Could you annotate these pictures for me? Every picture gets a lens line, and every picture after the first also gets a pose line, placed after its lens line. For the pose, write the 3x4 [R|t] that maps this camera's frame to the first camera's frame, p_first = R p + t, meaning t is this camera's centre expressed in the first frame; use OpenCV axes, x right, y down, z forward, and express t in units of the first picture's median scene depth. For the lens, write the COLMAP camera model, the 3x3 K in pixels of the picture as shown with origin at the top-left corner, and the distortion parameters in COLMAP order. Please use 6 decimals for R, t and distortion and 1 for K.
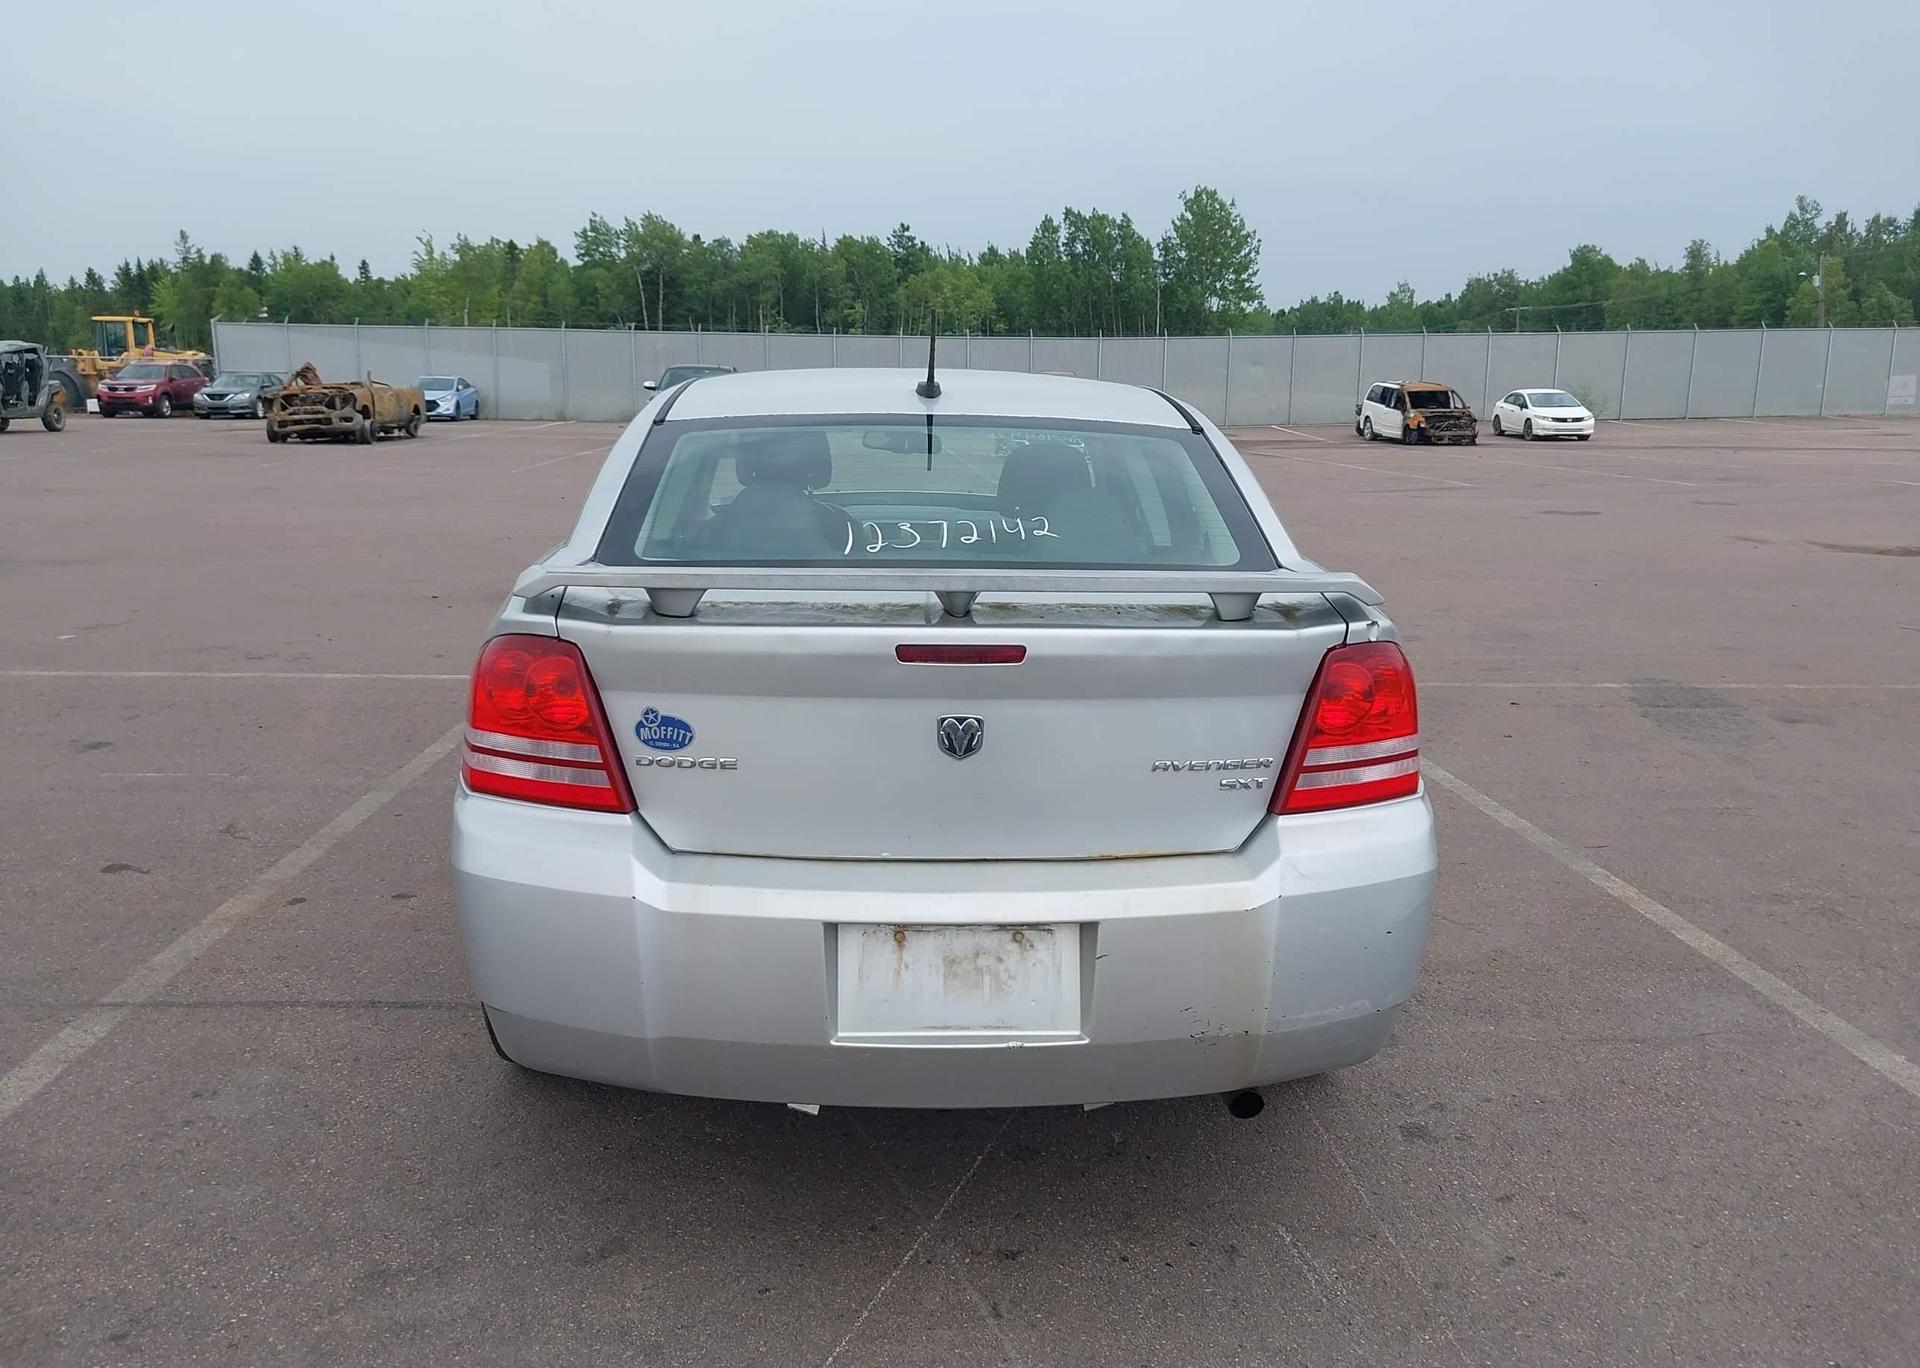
lens RADIAL K [[1553.5, 0, 929.2], [0, 1553.5, 681.2], [0, 0, 1]] dist [0.035069, -0.045927]
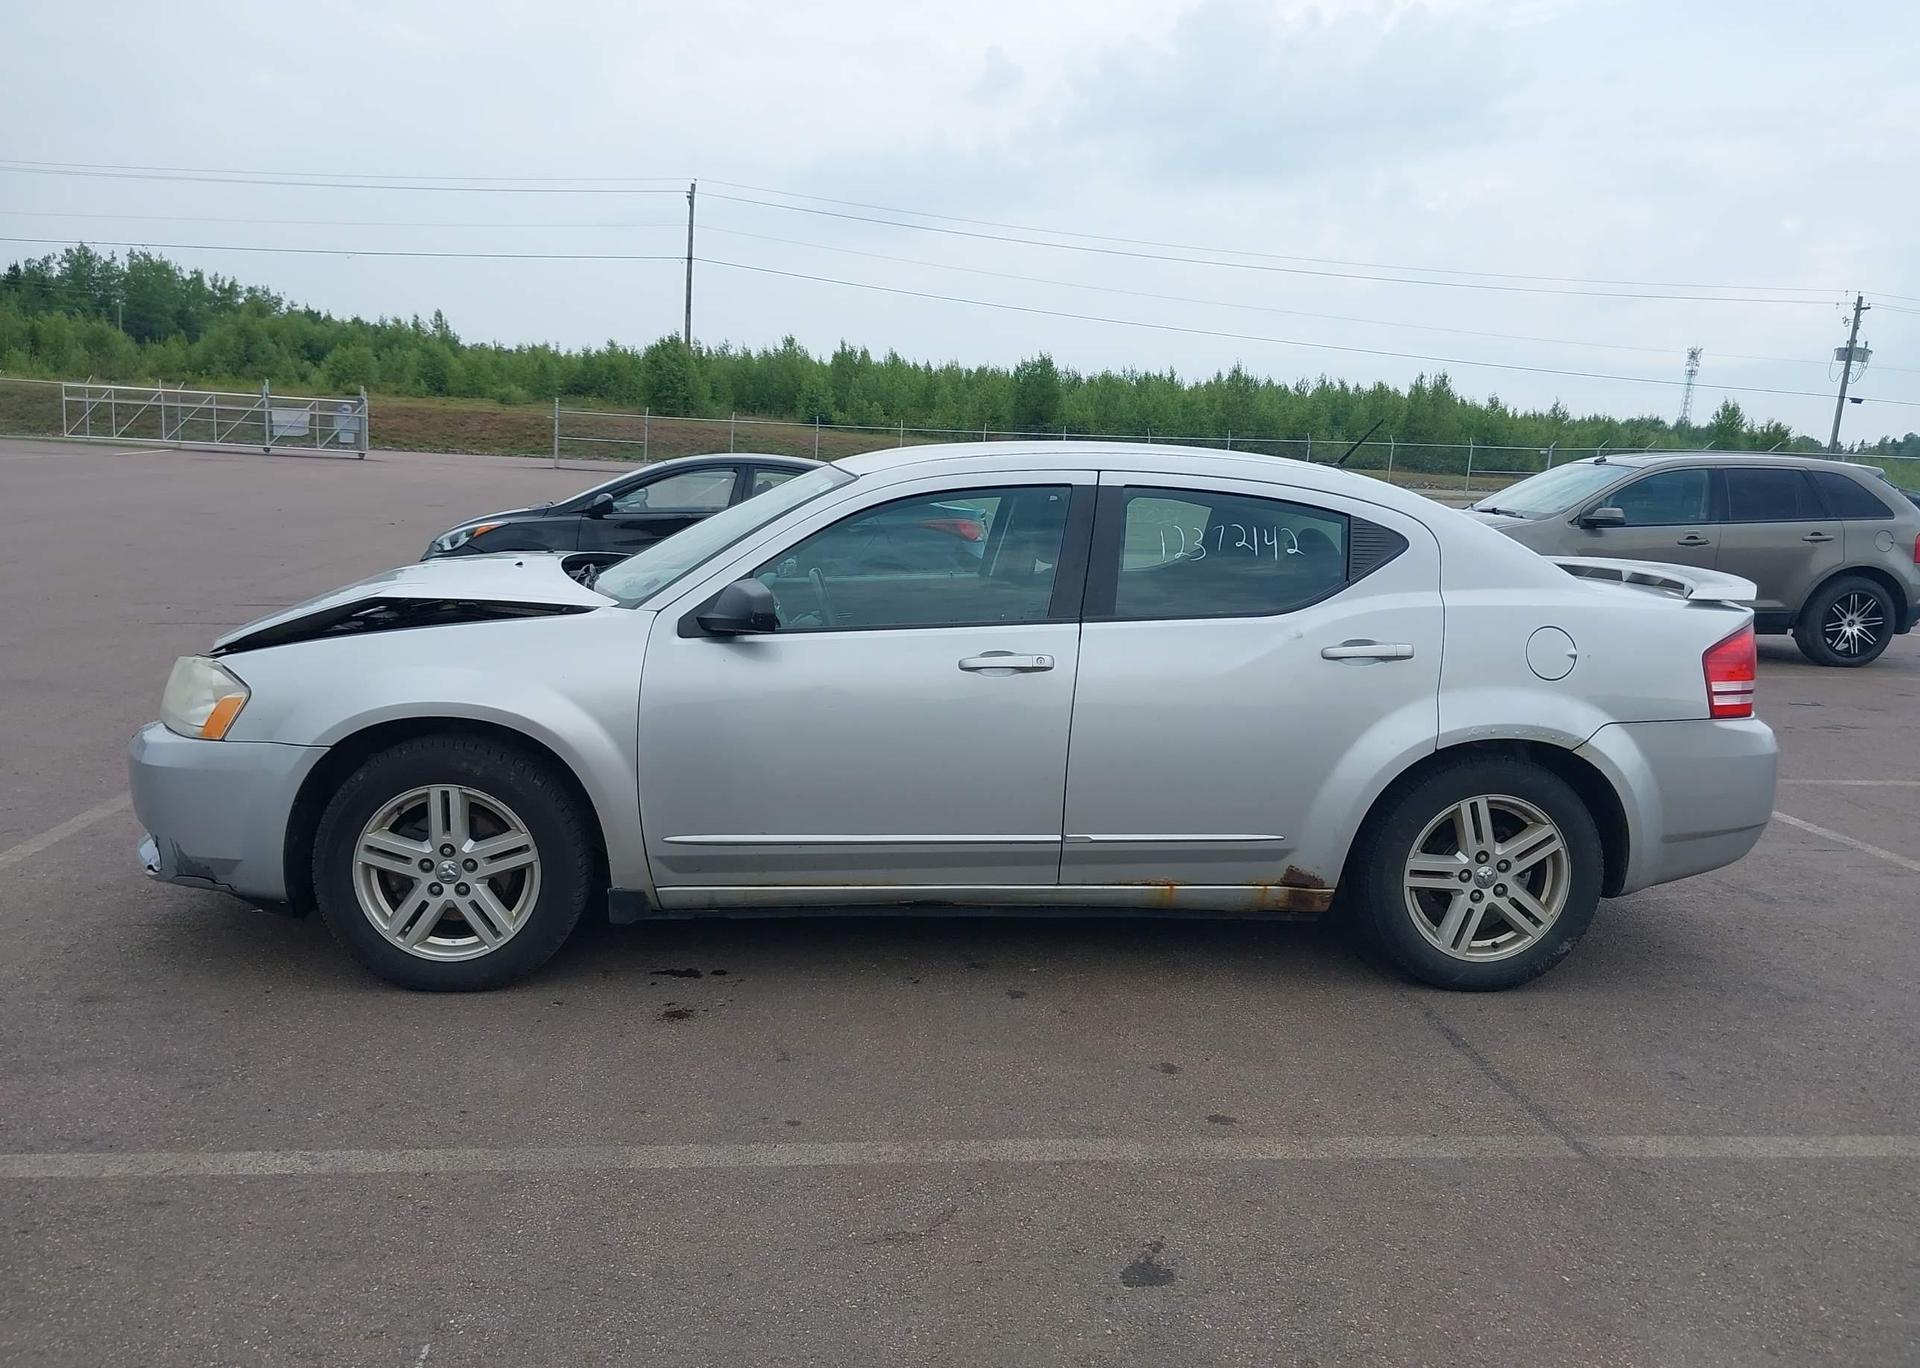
lens RADIAL K [[1523.3, 0, 945.8], [0, 1523.3, 708.3], [0, 0, 1]] dist [0.035351, -0.040321]
pose [[-0.049031, -0.183413, 0.981812, -0.130433], [0.144678, 0.971323, 0.188679, -0.026549], [-0.988263, 0.151298, -0.021089, 0.130526]]
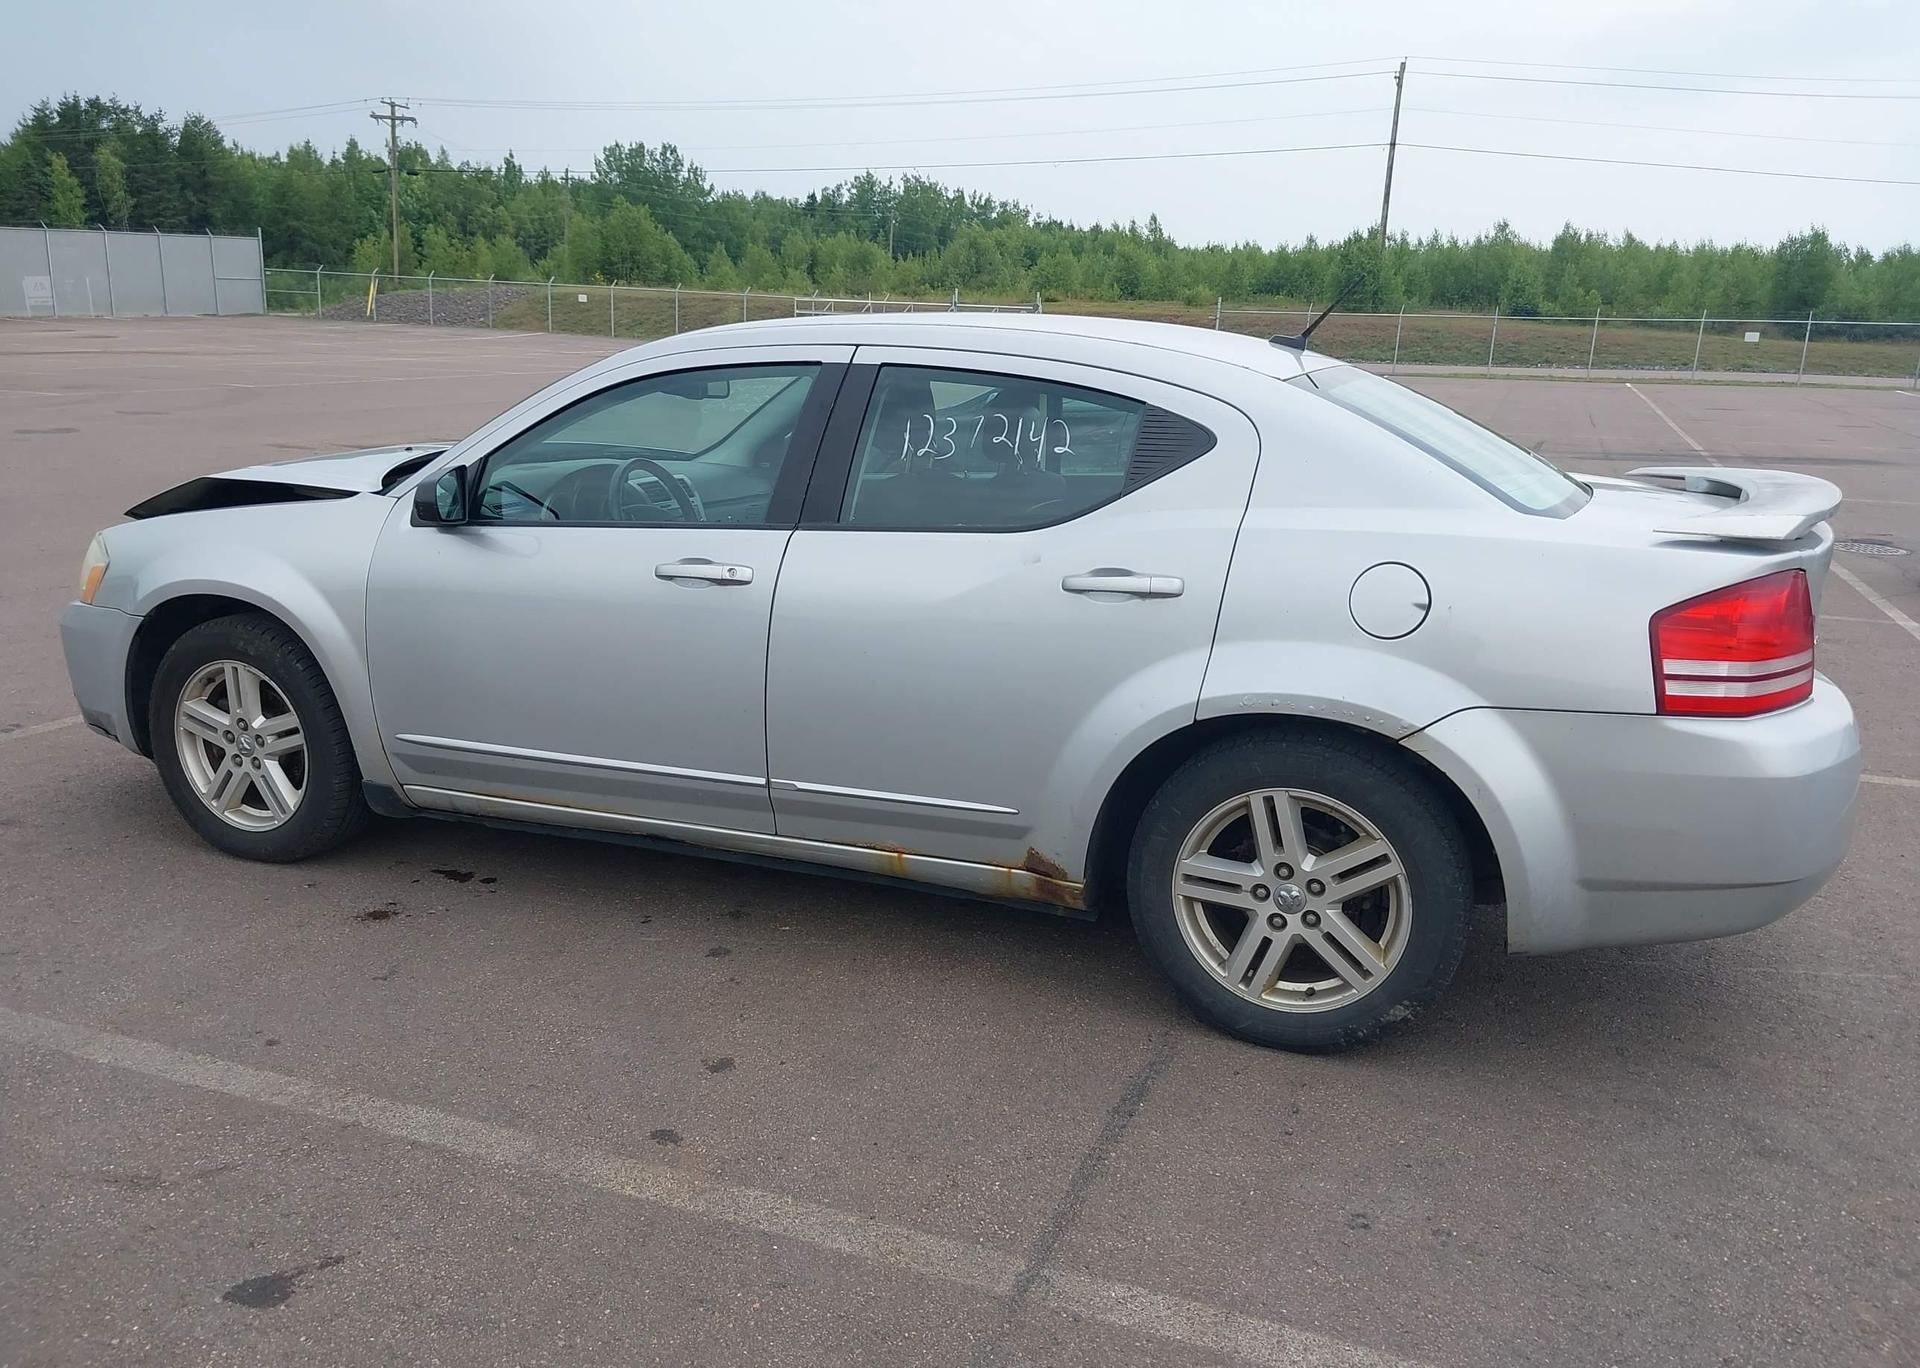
lens RADIAL K [[1523.3, 0, 945.8], [0, 1523.3, 708.3], [0, 0, 1]] dist [0.035351, -0.040321]
pose [[0.410815, -0.225539, 0.883382, -0.102540], [0.150233, 0.972420, 0.178406, -0.015082], [-0.899256, 0.059421, 0.433368, 0.070495]]
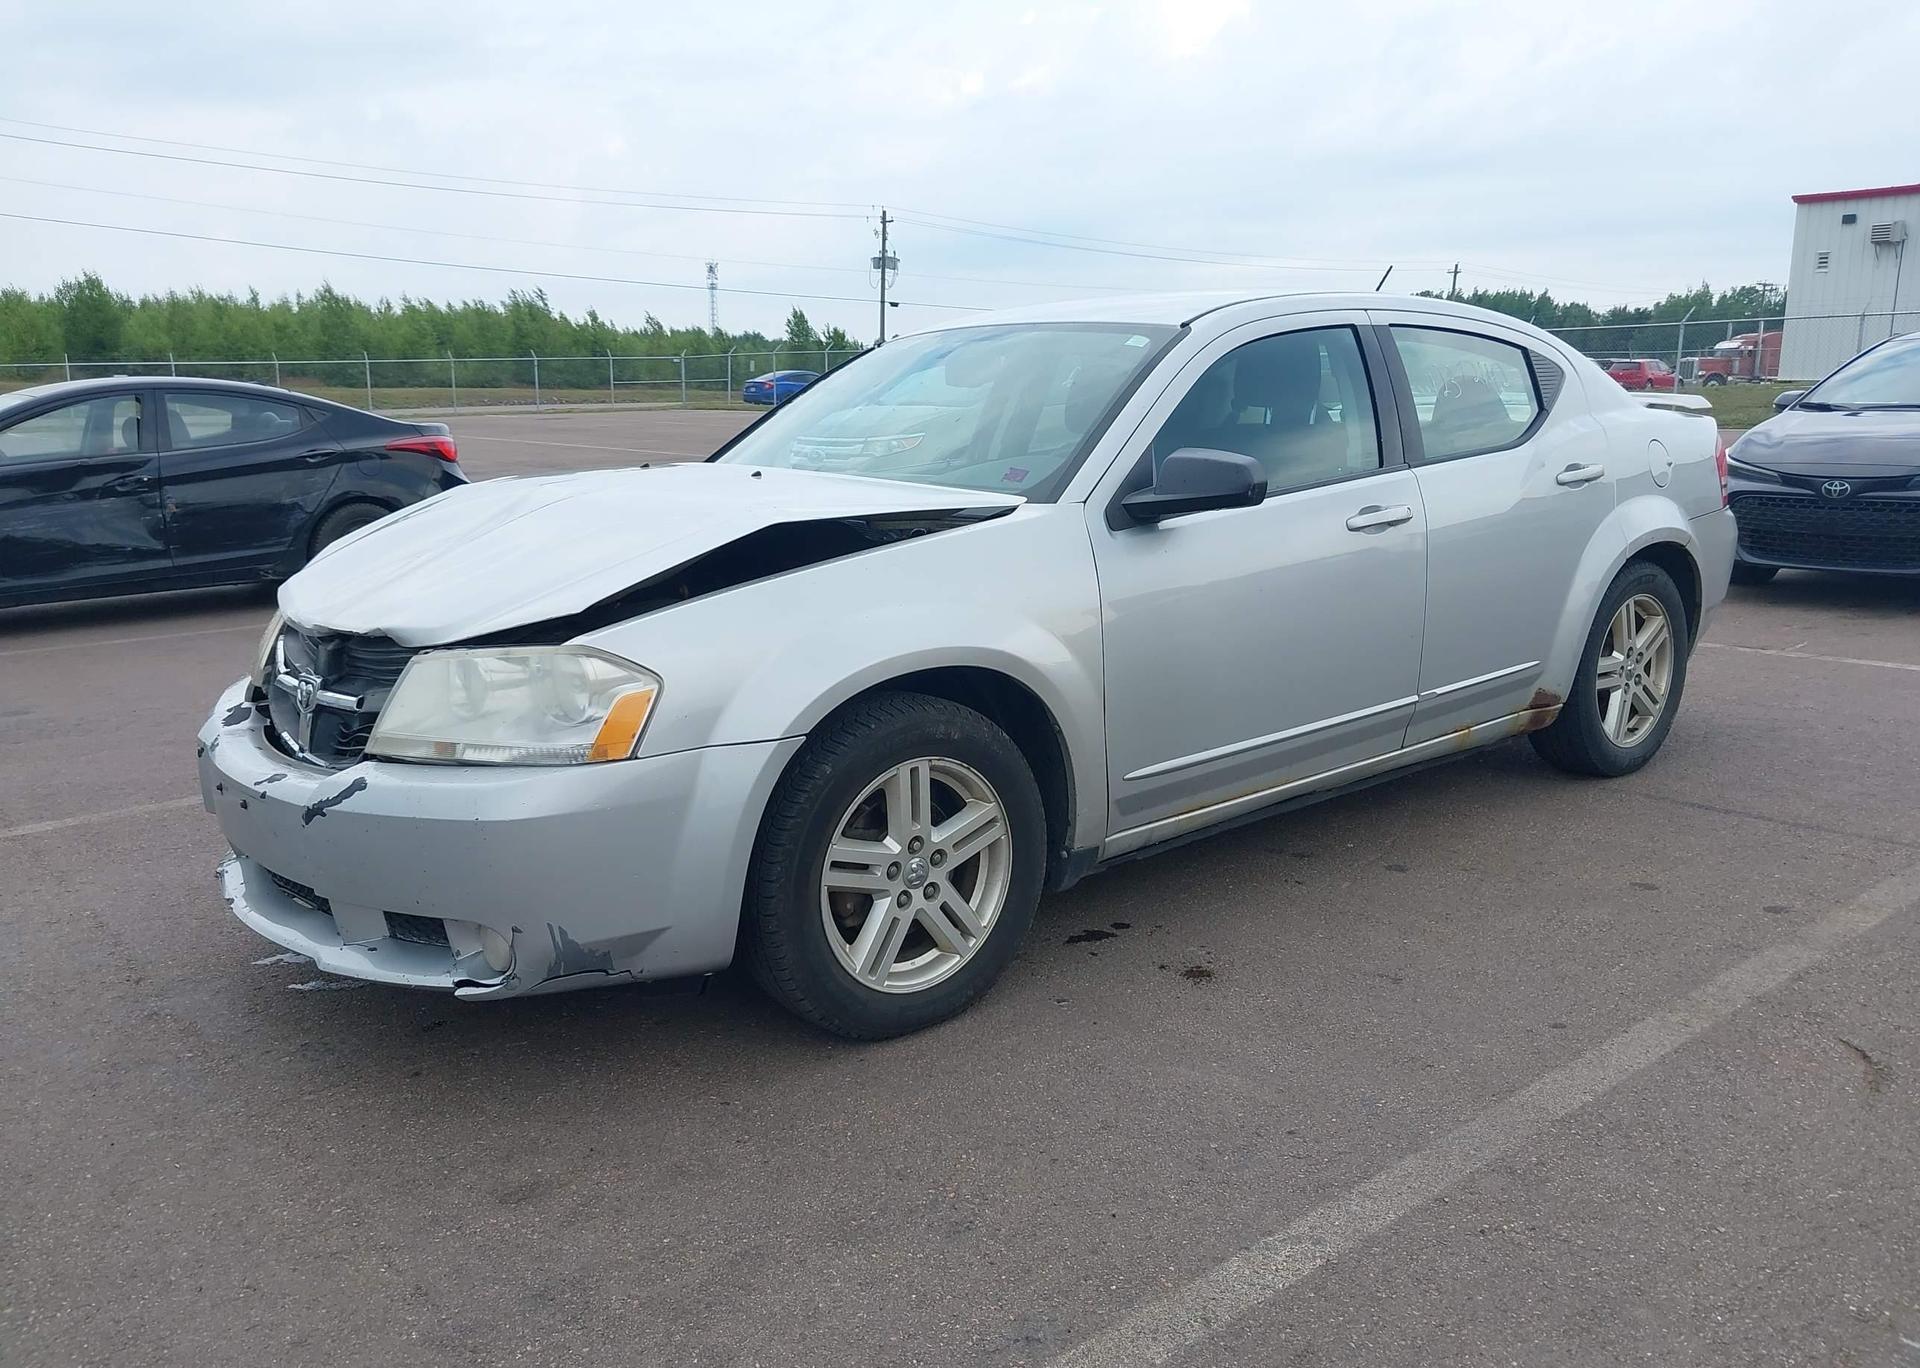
lens RADIAL K [[1516.2, 0, 932.0], [0, 1516.2, 716.5], [0, 0, 1]] dist [0.043149, -0.054070]
pose [[-0.599398, -0.175594, 0.780954, -0.087683], [0.158959, 0.930098, 0.331133, -0.034517], [-0.784509, 0.322620, -0.529587, 0.203679]]
